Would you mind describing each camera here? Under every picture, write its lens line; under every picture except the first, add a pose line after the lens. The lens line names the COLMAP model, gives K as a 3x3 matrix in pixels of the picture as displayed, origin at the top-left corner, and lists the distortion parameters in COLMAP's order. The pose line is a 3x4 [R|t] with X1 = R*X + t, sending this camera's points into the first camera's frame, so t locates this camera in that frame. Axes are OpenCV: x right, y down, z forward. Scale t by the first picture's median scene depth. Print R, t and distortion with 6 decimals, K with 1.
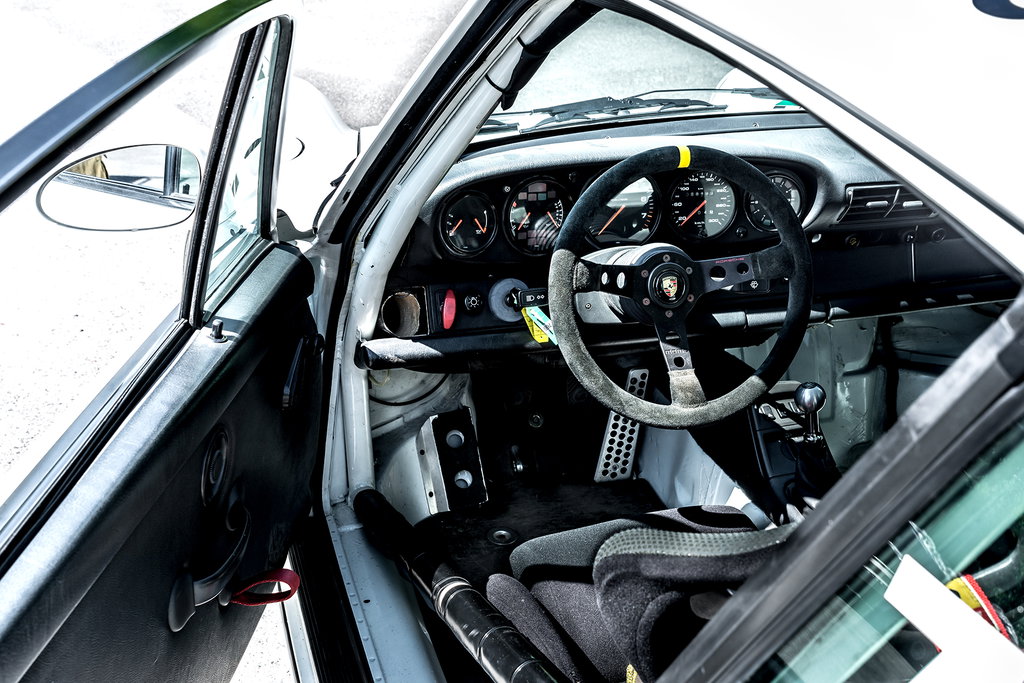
lens RADIAL K [[1034.3, 0, 511.8], [0, 1034.3, 341.3], [0, 0, 1]] dist [0.005457, 0.000000]
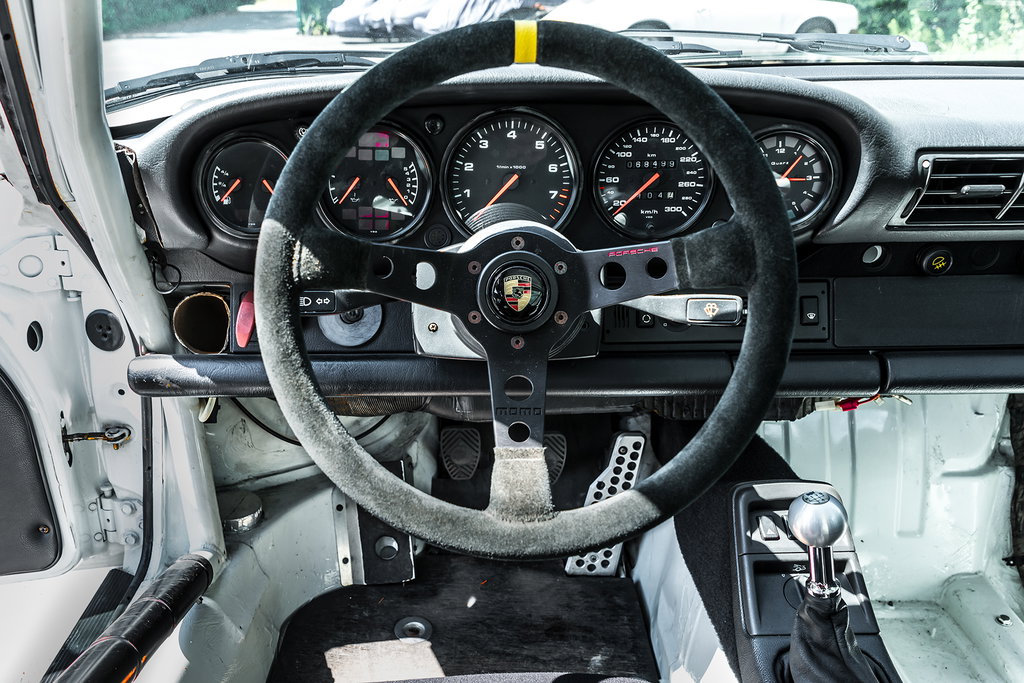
lens RADIAL K [[714.1, 0, 516.9], [0, 714.1, 361.9], [0, 0, 1]] dist [0.000930, -0.000837]
pose [[0.950234, 0.079071, -0.301336, 0.241577], [-0.092654, 0.995215, -0.031032, -0.003984], [0.297440, 0.057408, 0.953013, 0.571164]]
